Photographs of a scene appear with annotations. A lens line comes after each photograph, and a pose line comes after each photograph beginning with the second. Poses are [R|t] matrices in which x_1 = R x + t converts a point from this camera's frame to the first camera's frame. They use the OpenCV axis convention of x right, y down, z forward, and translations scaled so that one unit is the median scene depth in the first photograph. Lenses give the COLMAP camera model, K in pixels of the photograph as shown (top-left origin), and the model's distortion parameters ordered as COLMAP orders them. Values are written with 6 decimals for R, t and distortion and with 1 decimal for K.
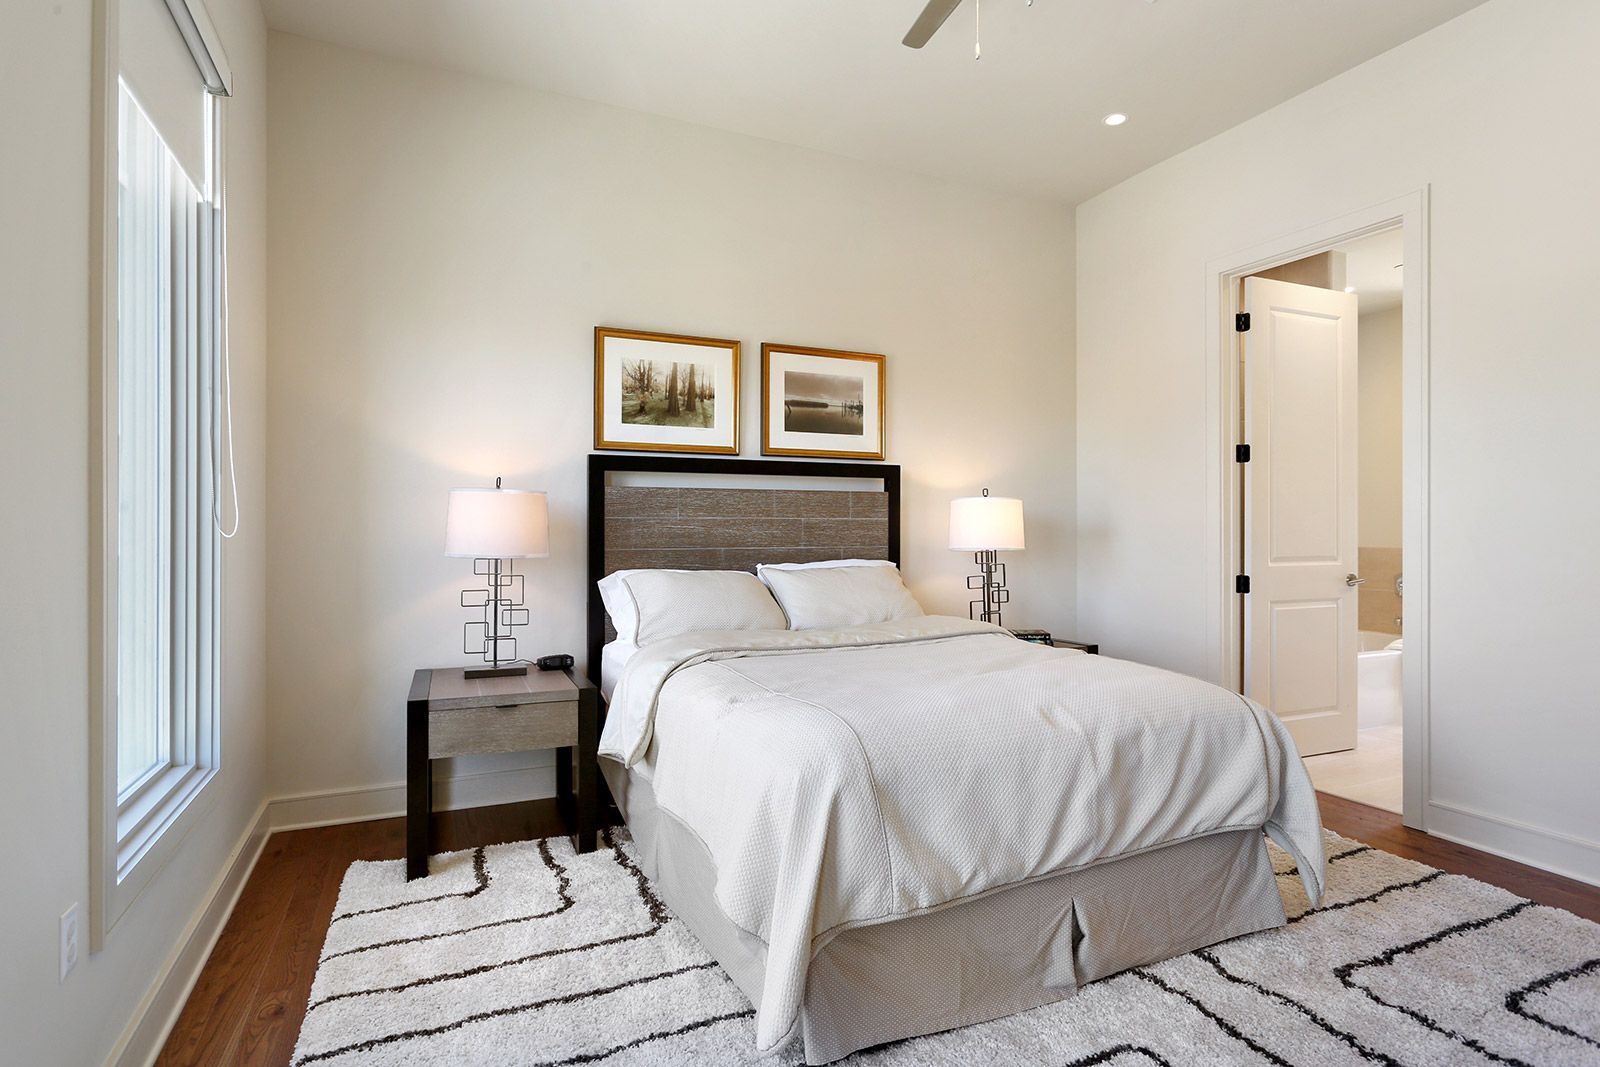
lens RADIAL K [[809.4, 0, 798.7], [0, 809.4, 530.3], [0, 0, 1]] dist [-0.000523, -0.000084]
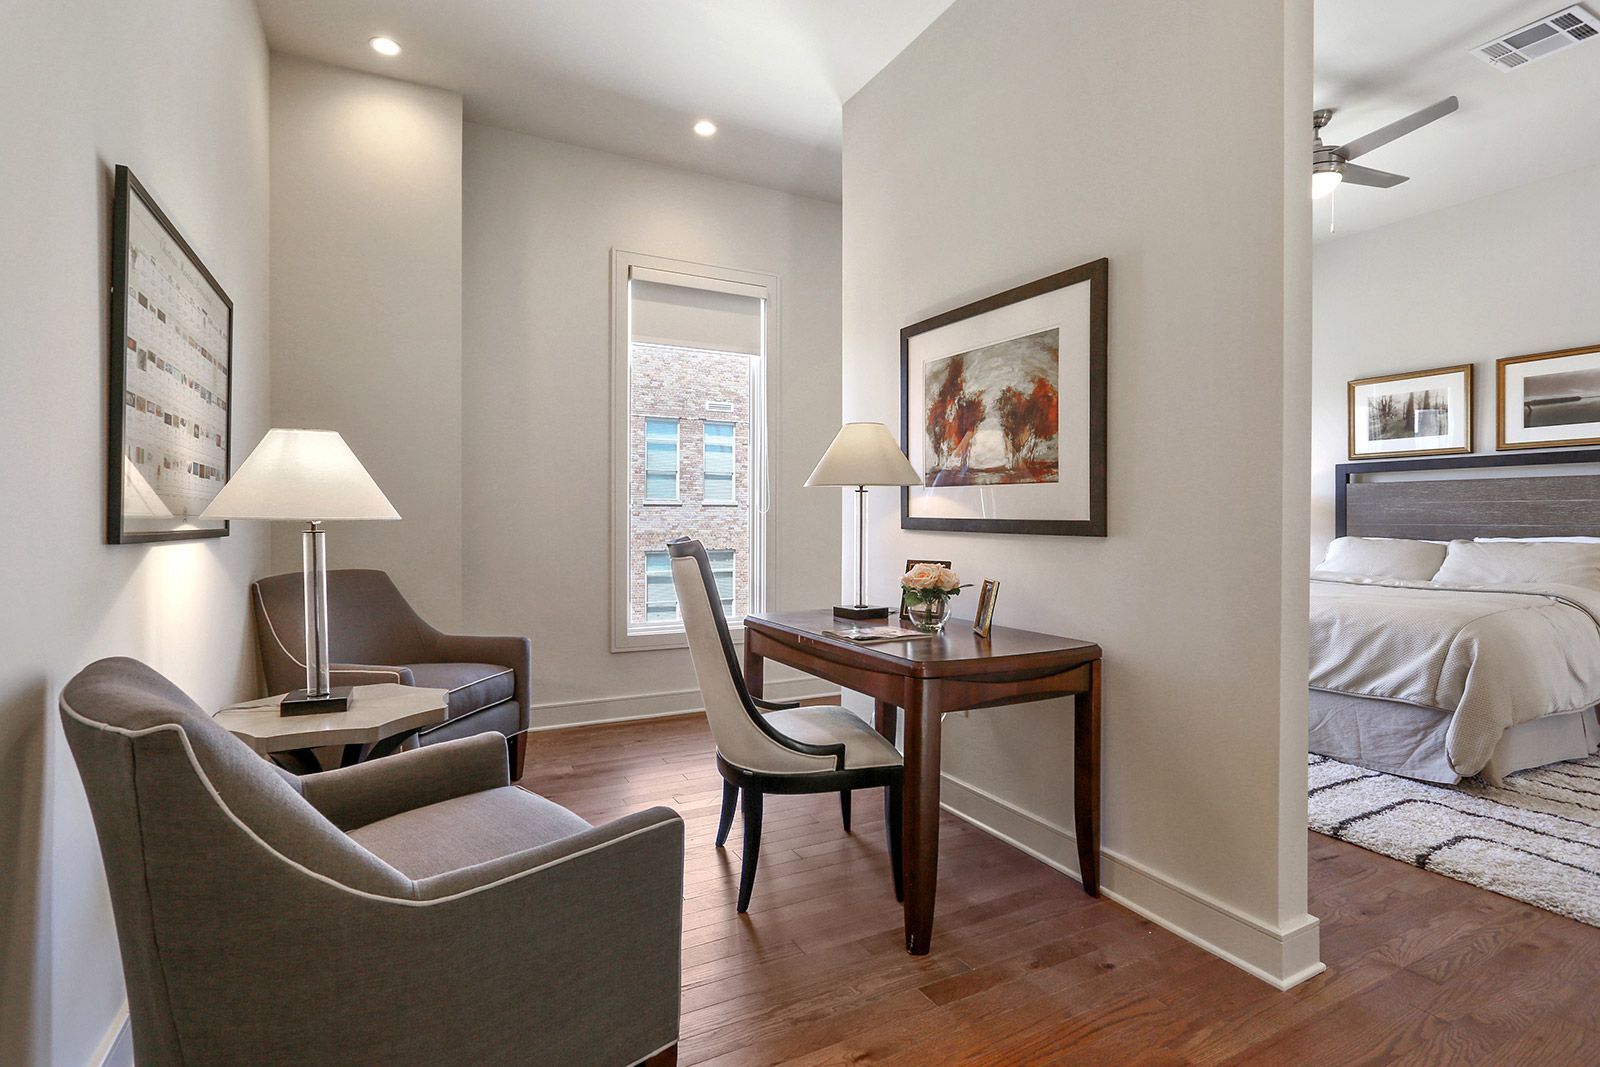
lens RADIAL K [[759.1, 0, 797.8], [0, 759.1, 522.1], [0, 0, 1]] dist [-0.009073, -0.000709]
pose [[0.054927, 0.006041, -0.998472, 1.091617], [-0.003382, 0.999977, 0.005864, 0.013595], [0.998485, 0.003055, 0.054946, -0.131791]]
